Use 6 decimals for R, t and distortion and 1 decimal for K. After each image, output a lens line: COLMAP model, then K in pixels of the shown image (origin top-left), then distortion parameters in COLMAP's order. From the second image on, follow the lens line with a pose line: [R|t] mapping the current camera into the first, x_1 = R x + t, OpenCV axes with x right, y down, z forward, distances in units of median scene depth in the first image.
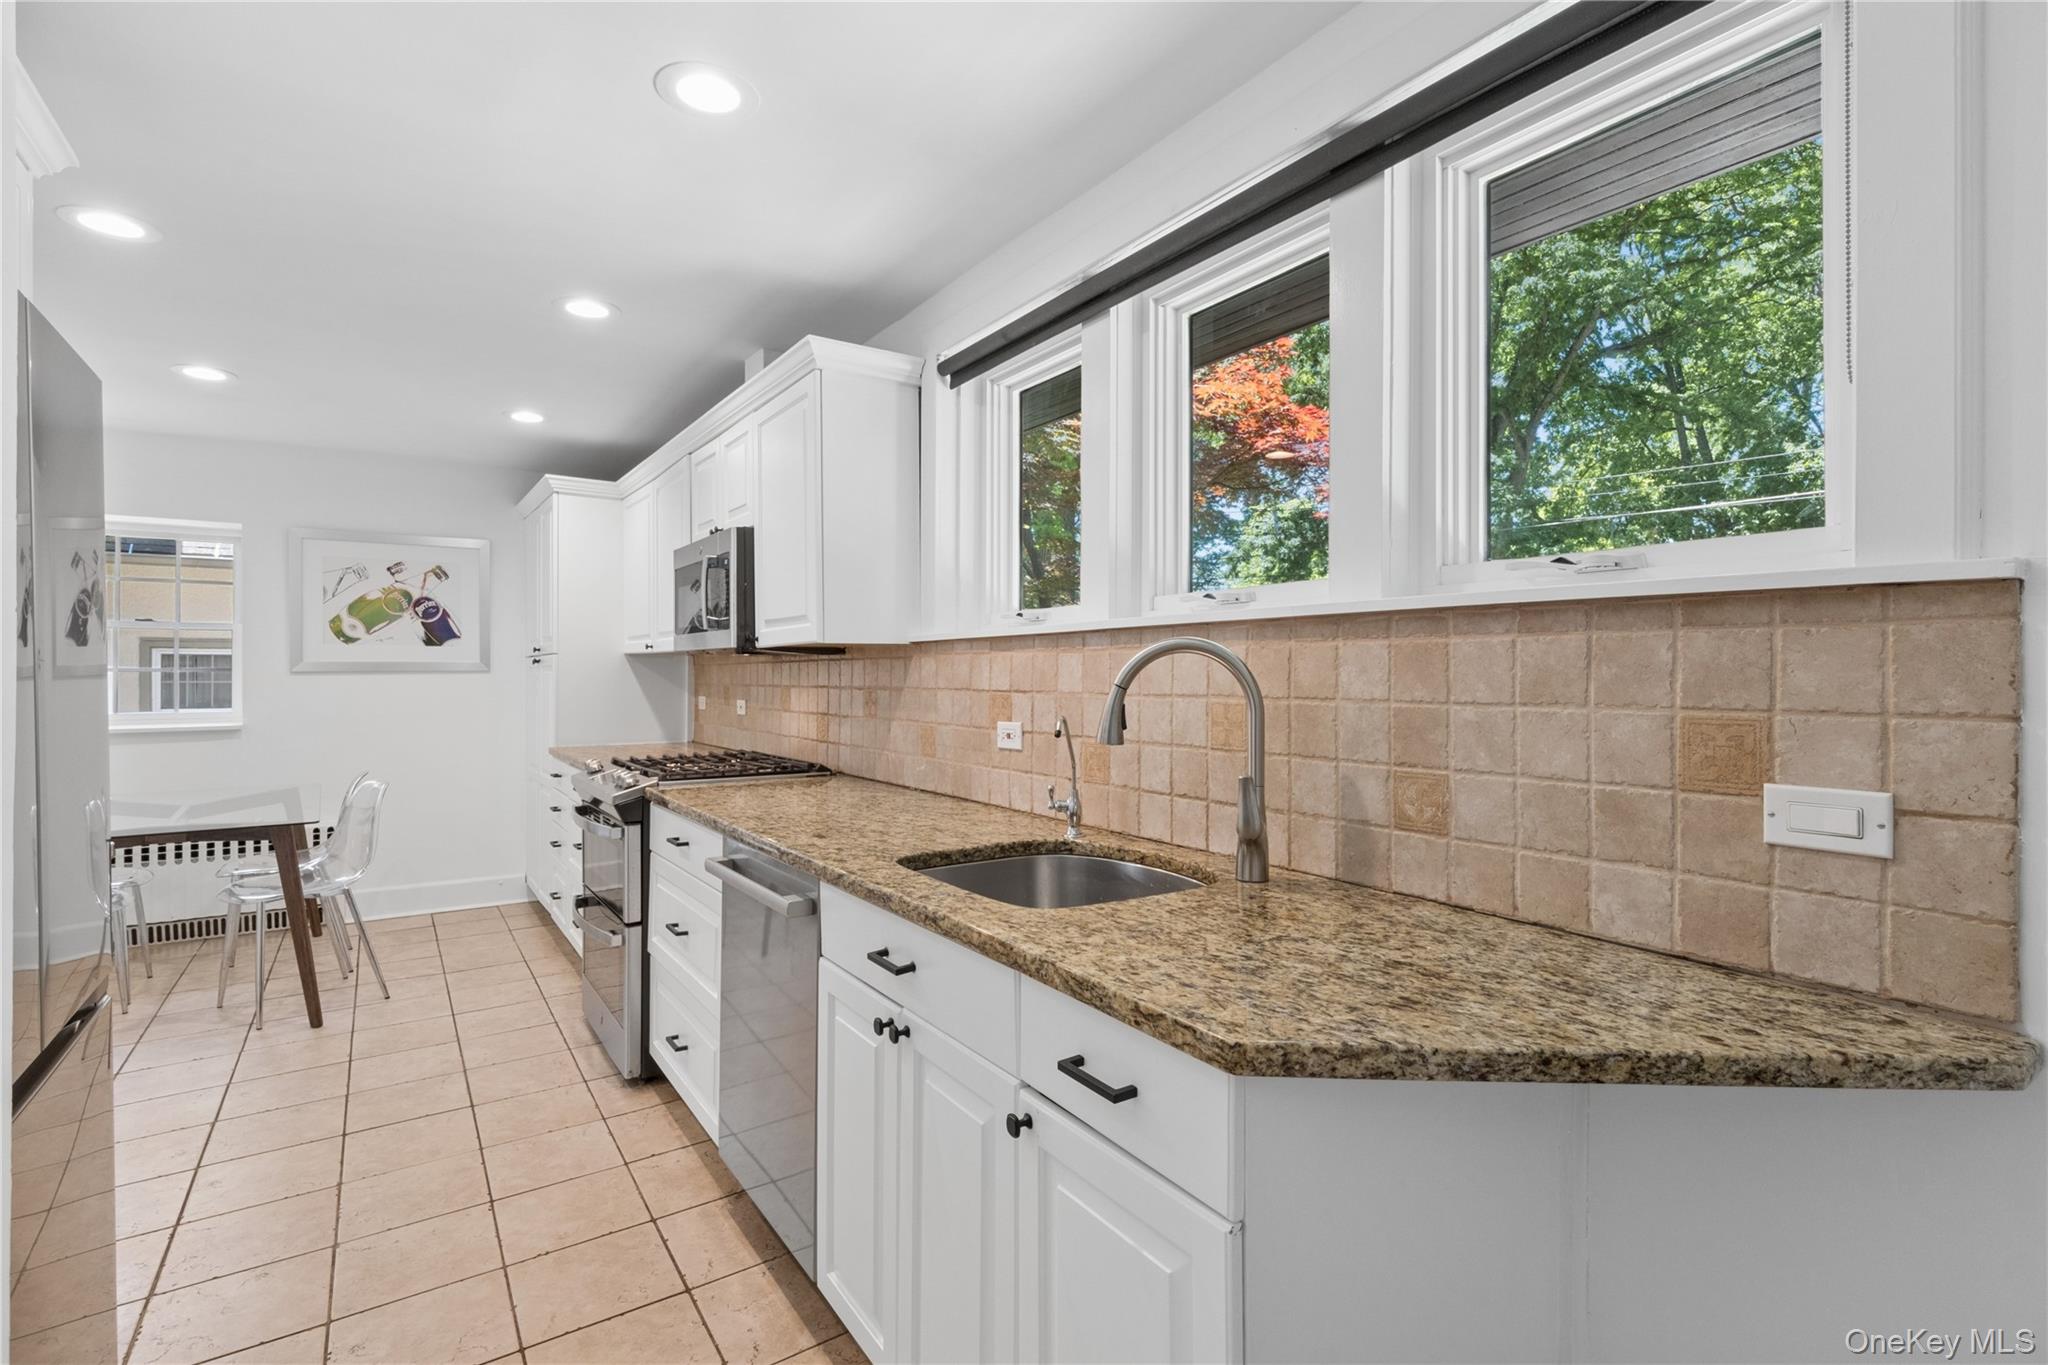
lens RADIAL K [[973.6, 0, 1023.9], [0, 973.6, 674.4], [0, 0, 1]] dist [0.000519, 0.000049]
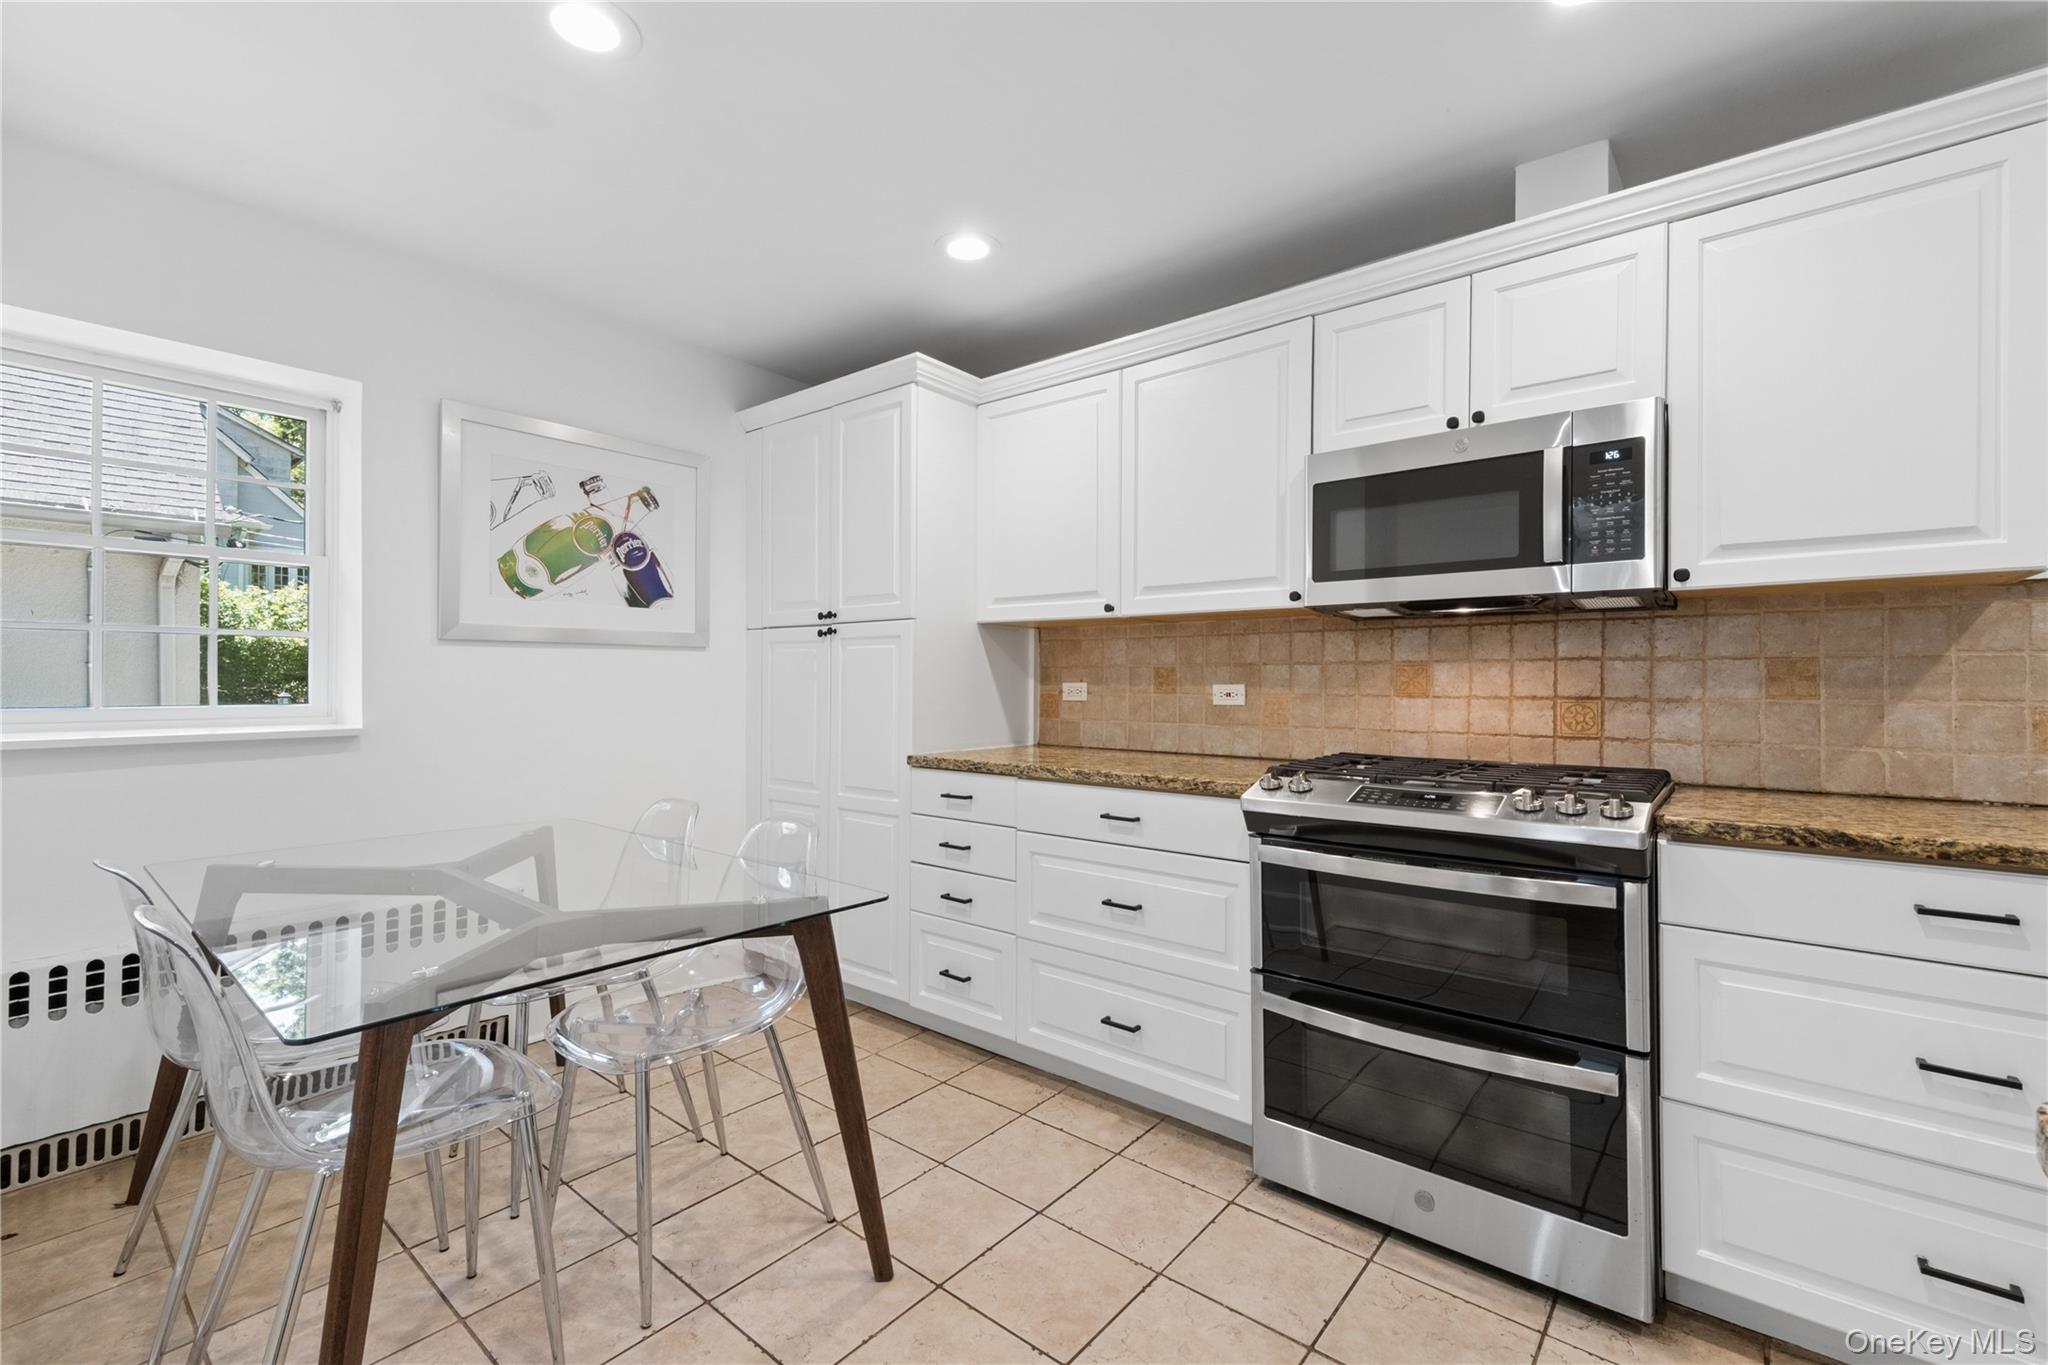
lens RADIAL K [[864.4, 0, 1041.3], [0, 864.4, 680.9], [0, 0, 1]] dist [0.004288, 0.000420]
pose [[0.956768, 0.003372, 0.290833, -0.532028], [-0.003653, 0.999993, 0.000423, 0.020459], [-0.290829, -0.001467, 0.956774, 0.366022]]
